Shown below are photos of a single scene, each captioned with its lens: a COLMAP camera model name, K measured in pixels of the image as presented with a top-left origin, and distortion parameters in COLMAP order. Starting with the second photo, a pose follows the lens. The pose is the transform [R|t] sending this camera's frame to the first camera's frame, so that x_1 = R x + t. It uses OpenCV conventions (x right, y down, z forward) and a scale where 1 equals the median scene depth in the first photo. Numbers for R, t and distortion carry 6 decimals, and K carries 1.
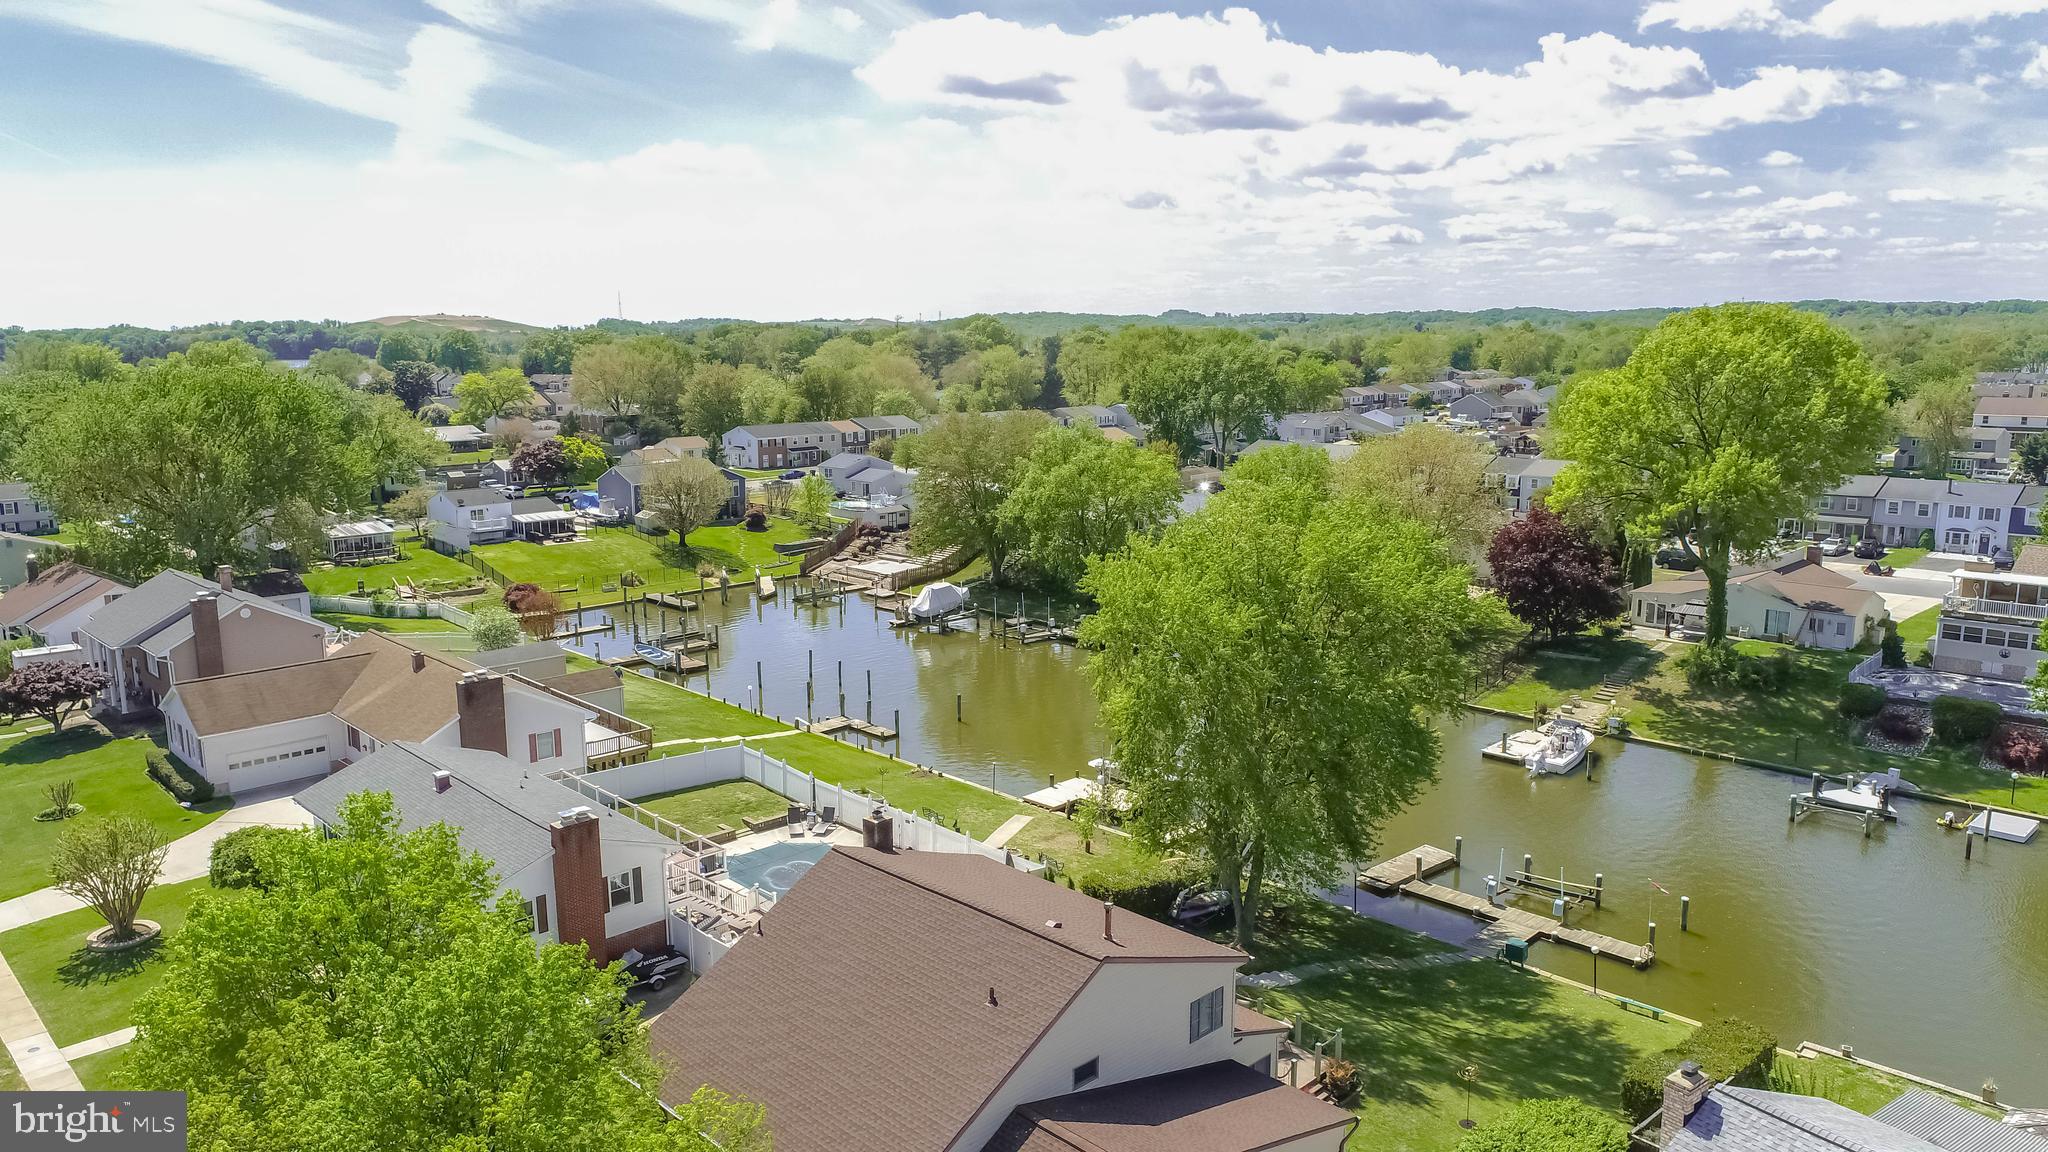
lens RADIAL K [[1393.7, 0, 1029.7], [0, 1393.7, 569.1], [0, 0, 1]] dist [-0.014481, 0.008950]
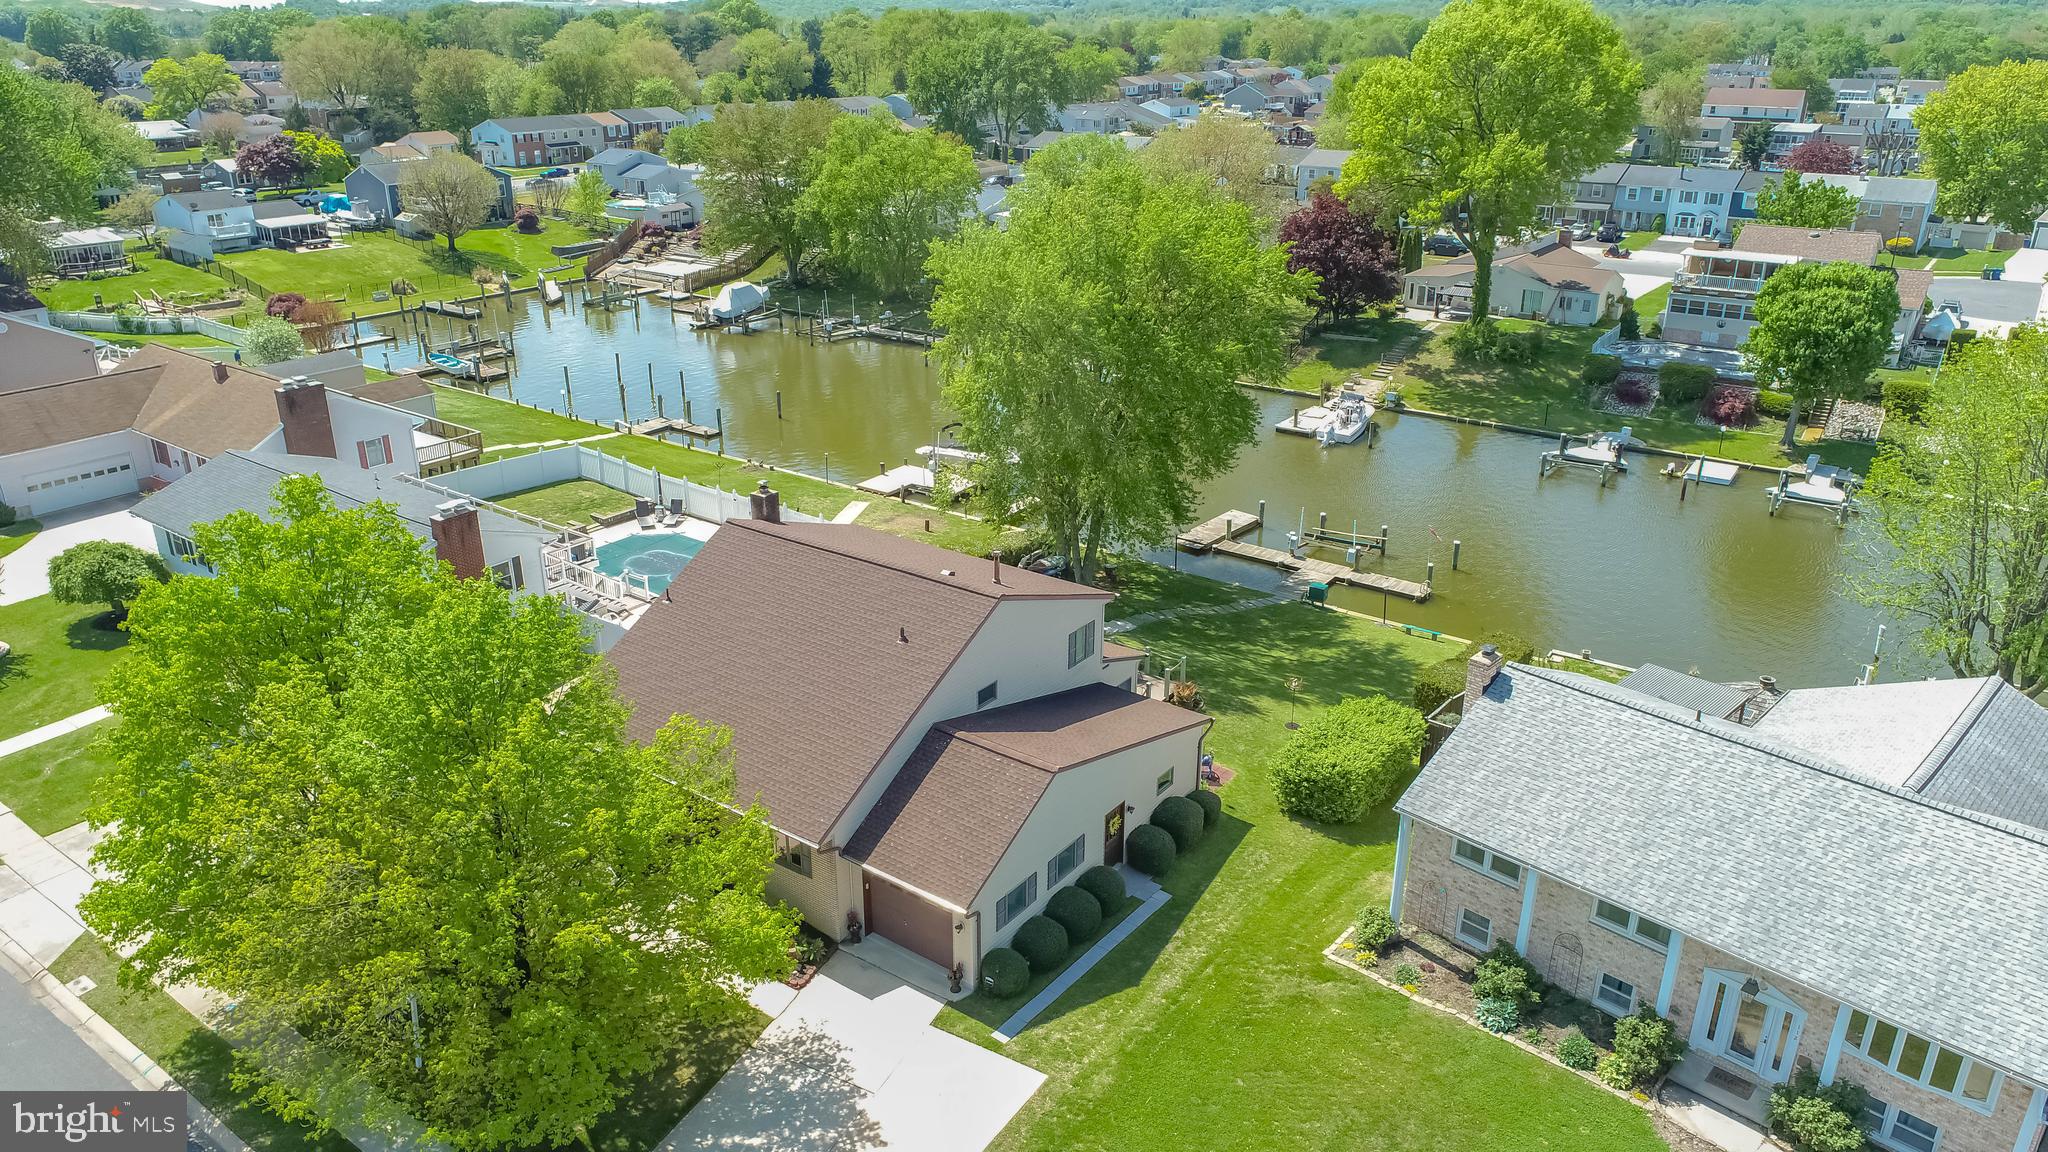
lens RADIAL K [[1393.7, 0, 1033.8], [0, 1393.7, 573.4], [0, 0, 1]] dist [-0.014481, 0.008950]
pose [[0.985681, -0.055102, 0.159363, -0.039018], [0.020239, 0.976928, 0.212607, 0.008357], [-0.167401, -0.206338, 0.964055, -0.036130]]
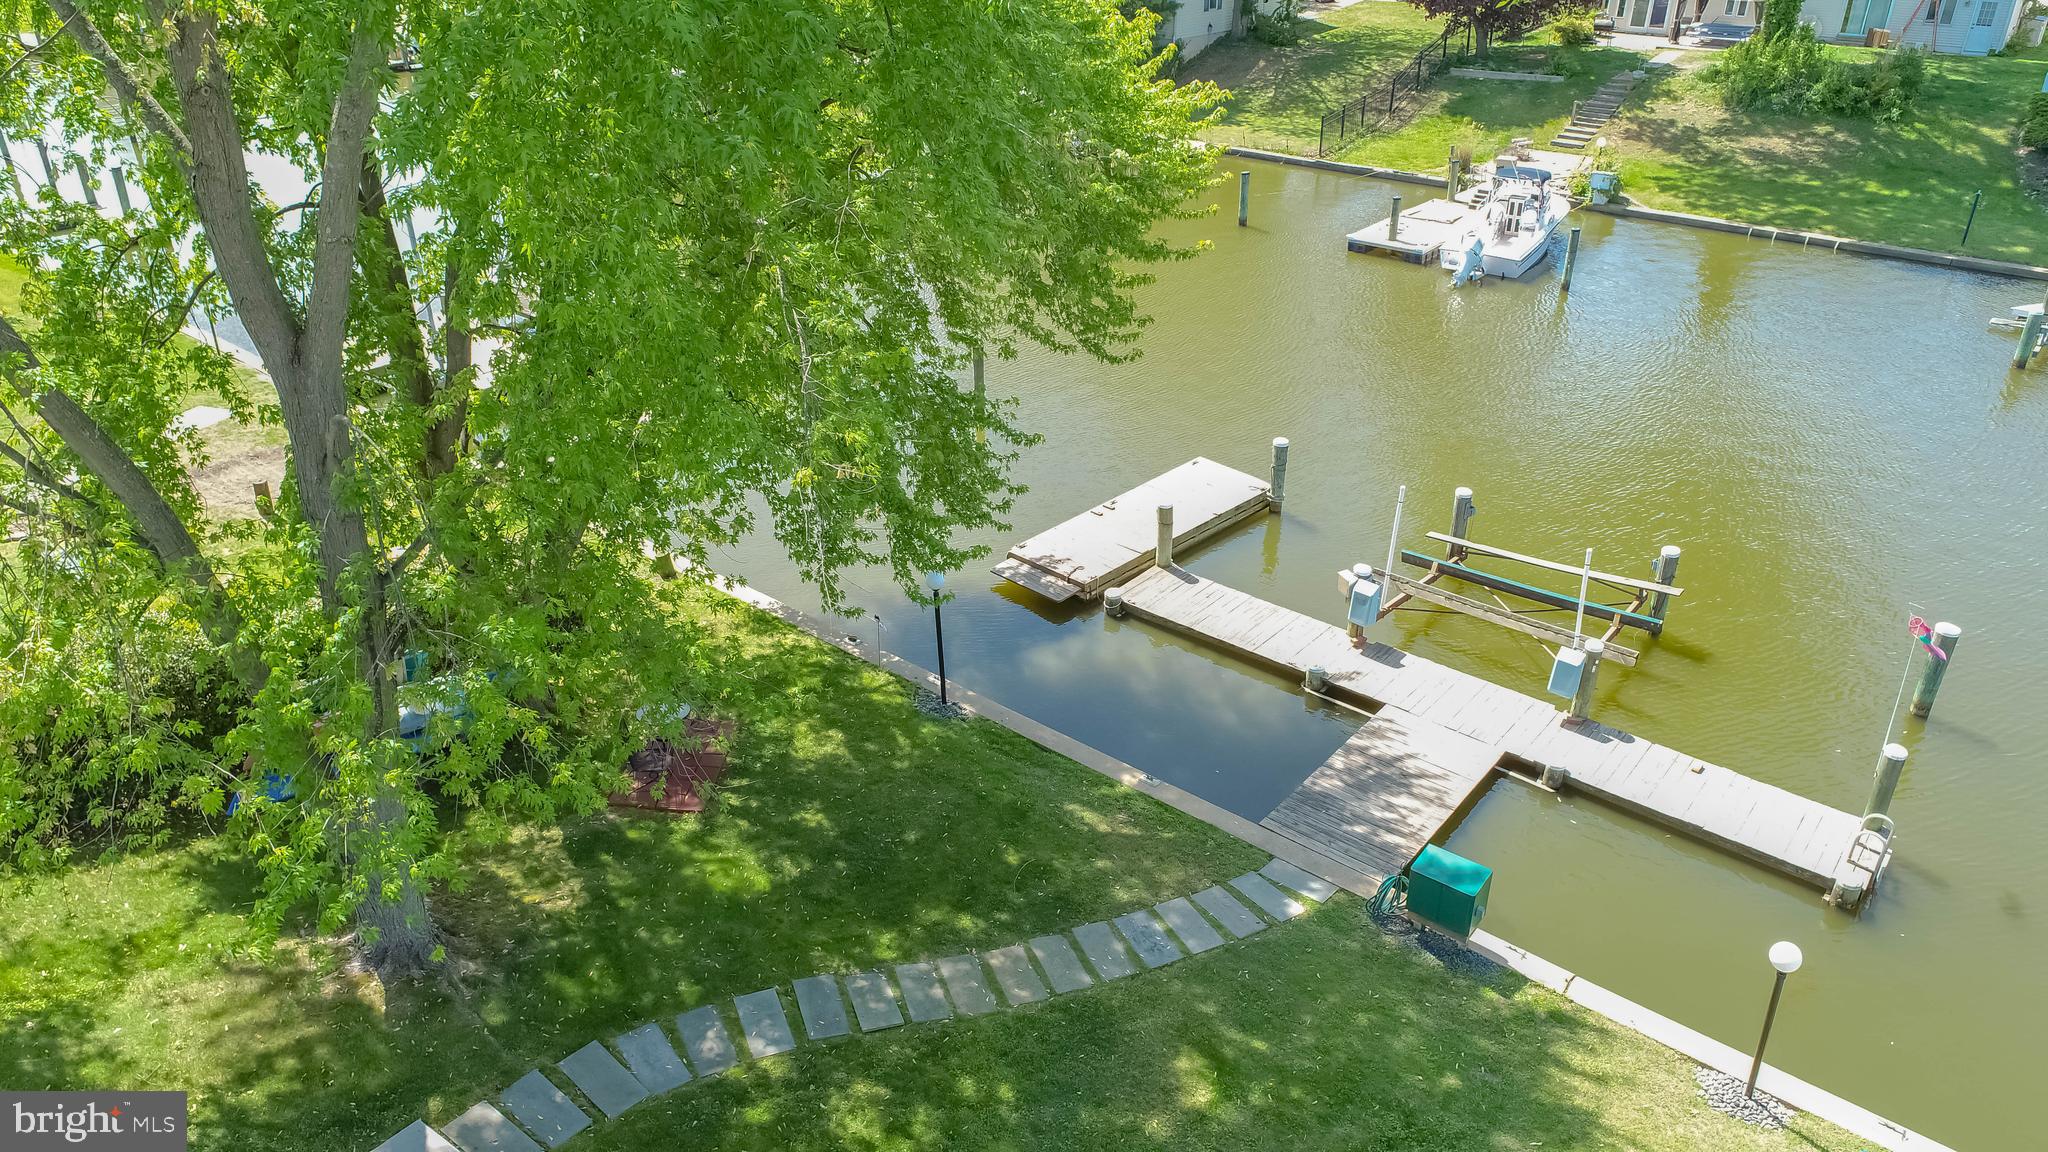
lens RADIAL K [[1393.7, 0, 1020.7], [0, 1393.7, 584.5], [0, 0, 1]] dist [-0.014481, 0.008950]
pose [[0.995395, -0.044037, 0.085146, 0.162479], [0.013852, 0.944988, 0.326812, 0.084171], [-0.094854, -0.324127, 0.941246, 0.508046]]
